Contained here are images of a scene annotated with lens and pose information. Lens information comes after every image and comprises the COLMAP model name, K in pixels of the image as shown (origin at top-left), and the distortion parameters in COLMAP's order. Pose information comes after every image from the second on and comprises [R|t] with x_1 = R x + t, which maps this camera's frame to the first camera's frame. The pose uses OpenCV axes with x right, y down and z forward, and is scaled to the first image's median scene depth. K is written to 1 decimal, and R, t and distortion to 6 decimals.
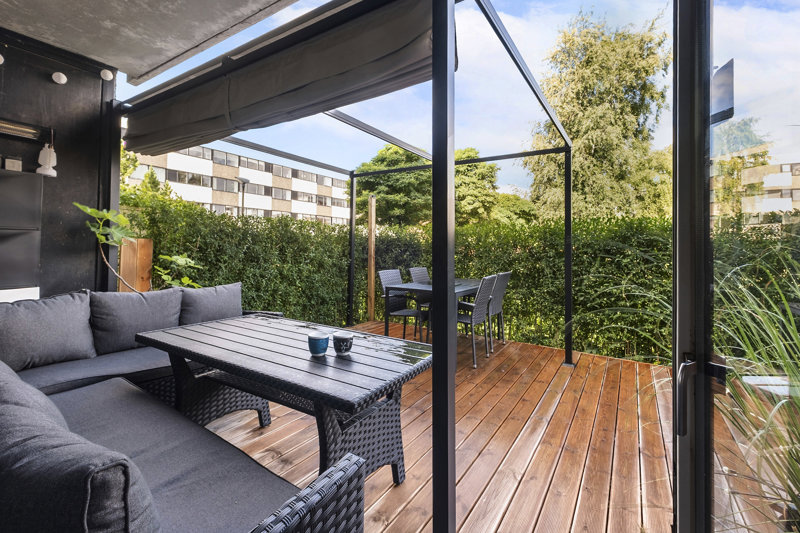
lens RADIAL K [[351.7, 0, 414.9], [0, 351.7, 249.2], [0, 0, 1]] dist [-0.000908, -0.000146]
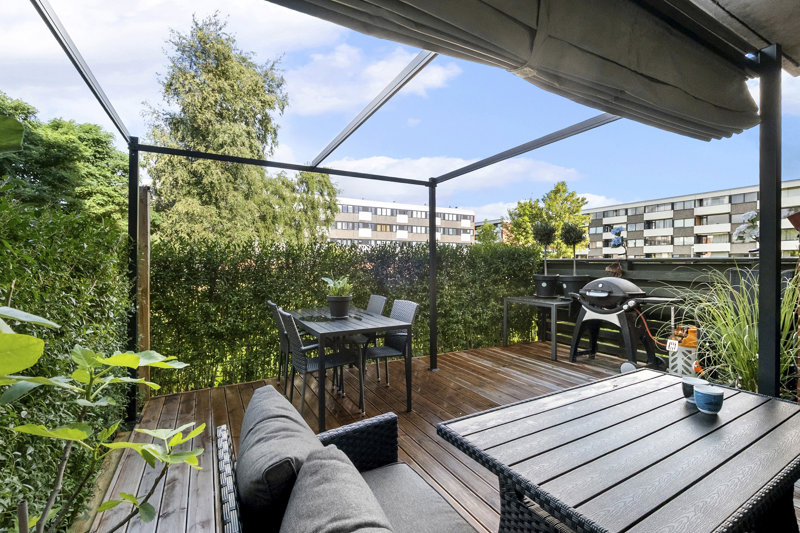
lens RADIAL K [[346.5, 0, 400.0], [0, 346.5, 266.5], [0, 0, 1]] dist [-0.002245, -0.000279]
pose [[0.485646, -0.020367, 0.873918, -0.154883], [0.010183, 0.999793, 0.017642, -0.013516], [-0.874096, 0.000331, 0.485752, 0.146395]]
